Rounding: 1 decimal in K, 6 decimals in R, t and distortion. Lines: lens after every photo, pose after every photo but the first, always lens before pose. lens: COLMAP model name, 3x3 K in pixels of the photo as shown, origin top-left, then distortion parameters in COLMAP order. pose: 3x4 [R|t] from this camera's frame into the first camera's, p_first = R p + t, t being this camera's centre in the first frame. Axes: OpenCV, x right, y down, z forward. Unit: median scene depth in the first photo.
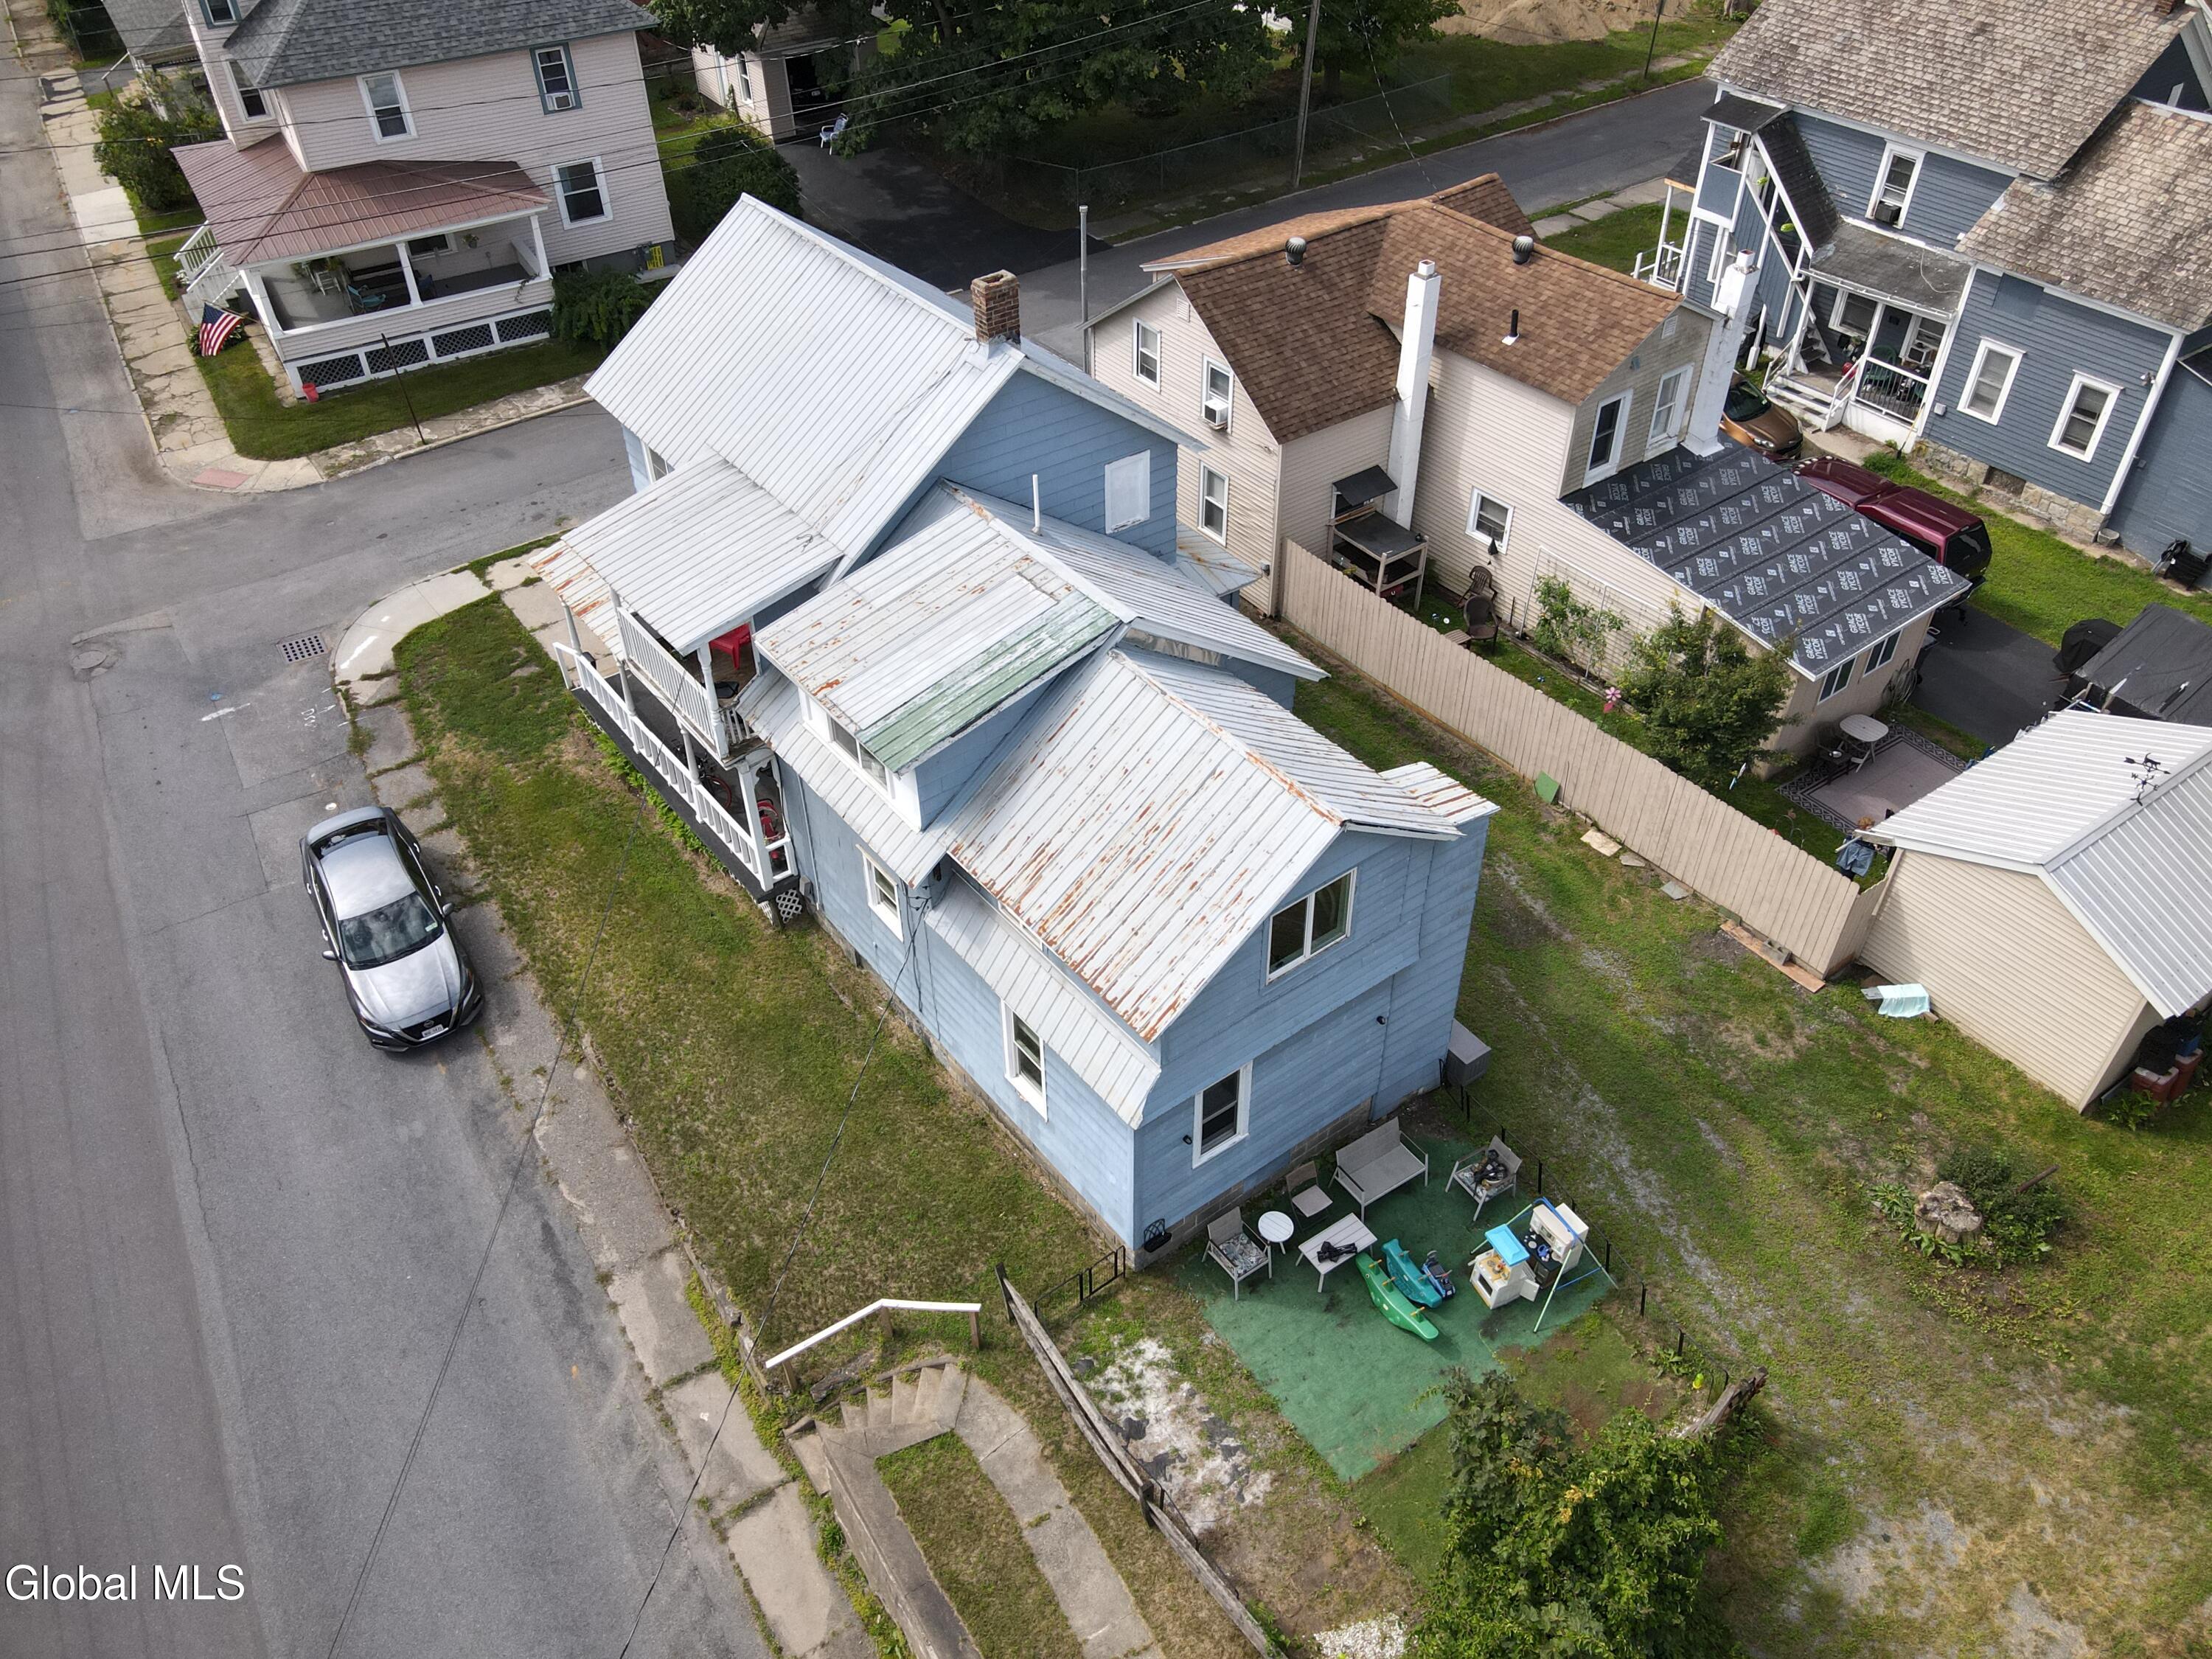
lens RADIAL K [[1631.5, 0, 1100.1], [0, 1631.5, 833.1], [0, 0, 1]] dist [0.004525, 0.010934]
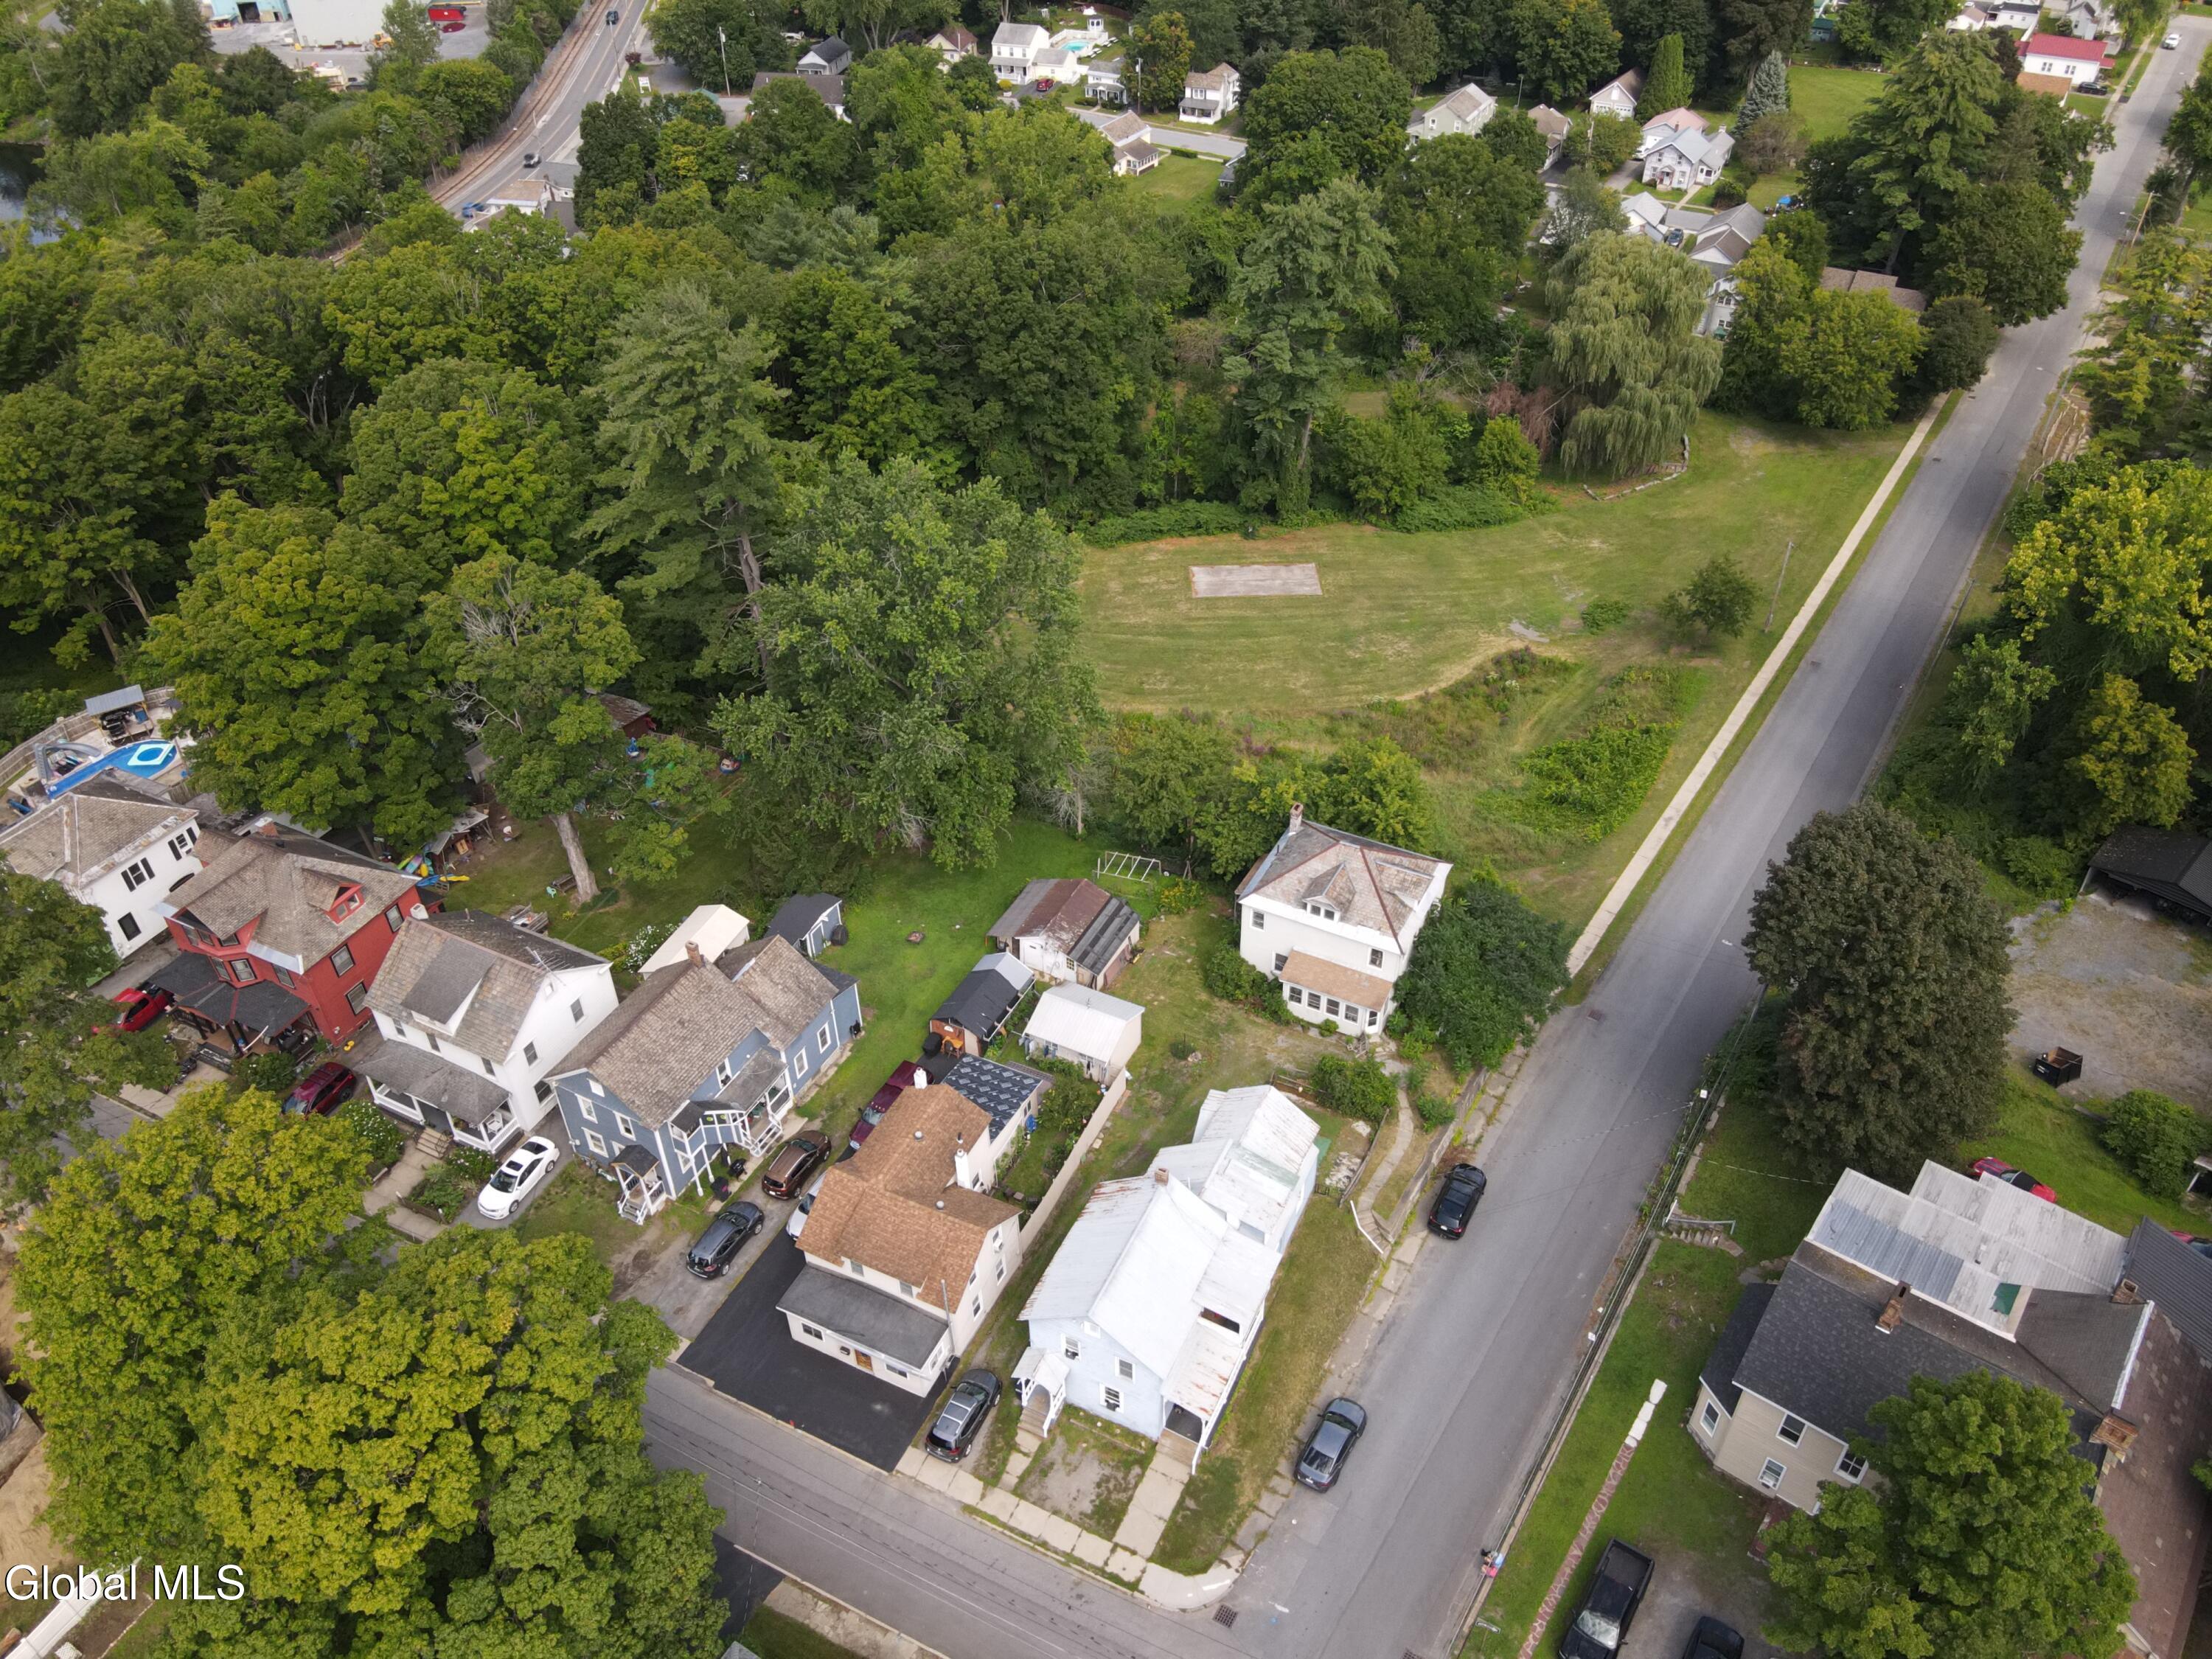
lens RADIAL K [[1631.5, 0, 1104.2], [0, 1631.5, 831.7], [0, 0, 1]] dist [0.004525, 0.010934]
pose [[-0.459010, -0.539356, 0.705978, -1.515445], [0.599103, 0.398866, 0.694249, -2.288353], [-0.656038, 0.741621, 0.140046, 0.103078]]
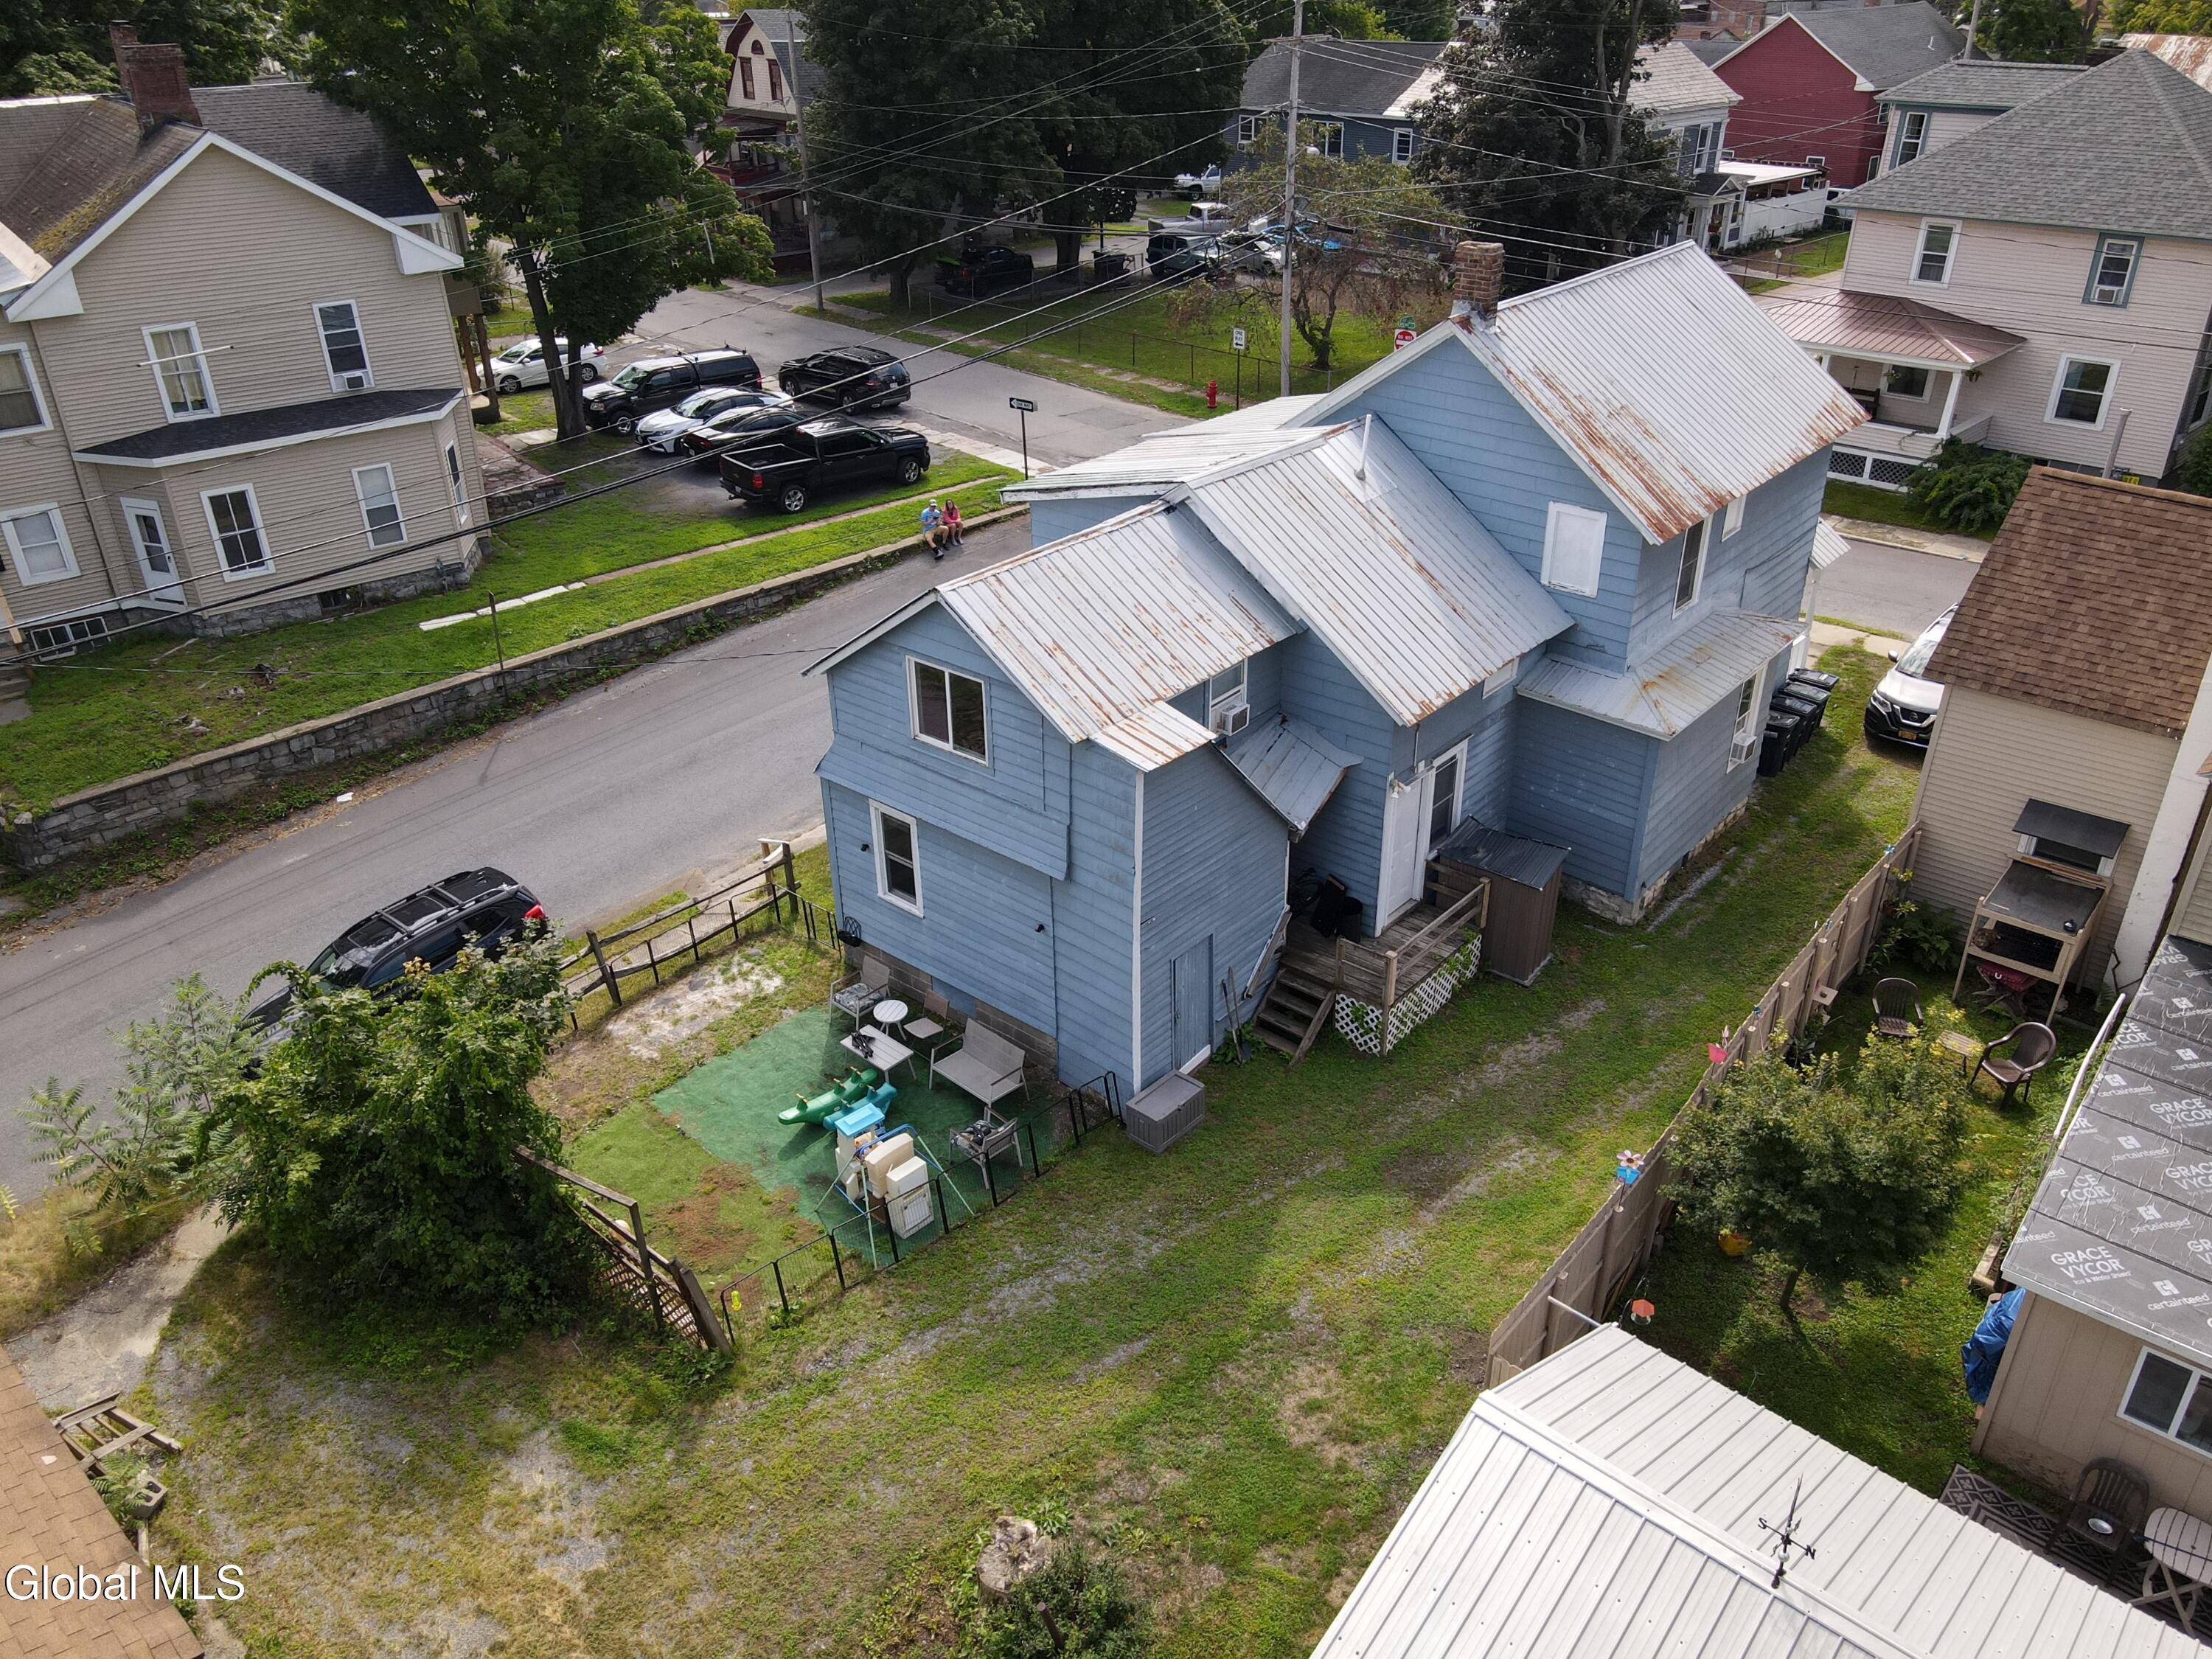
lens RADIAL K [[1631.5, 0, 1097.4], [0, 1631.5, 826.7], [0, 0, 1]] dist [0.004525, 0.010934]
pose [[0.213438, 0.474129, -0.854193, 0.722985], [-0.628123, 0.736272, 0.251726, -0.142469], [0.748269, 0.482810, 0.454959, 0.422760]]
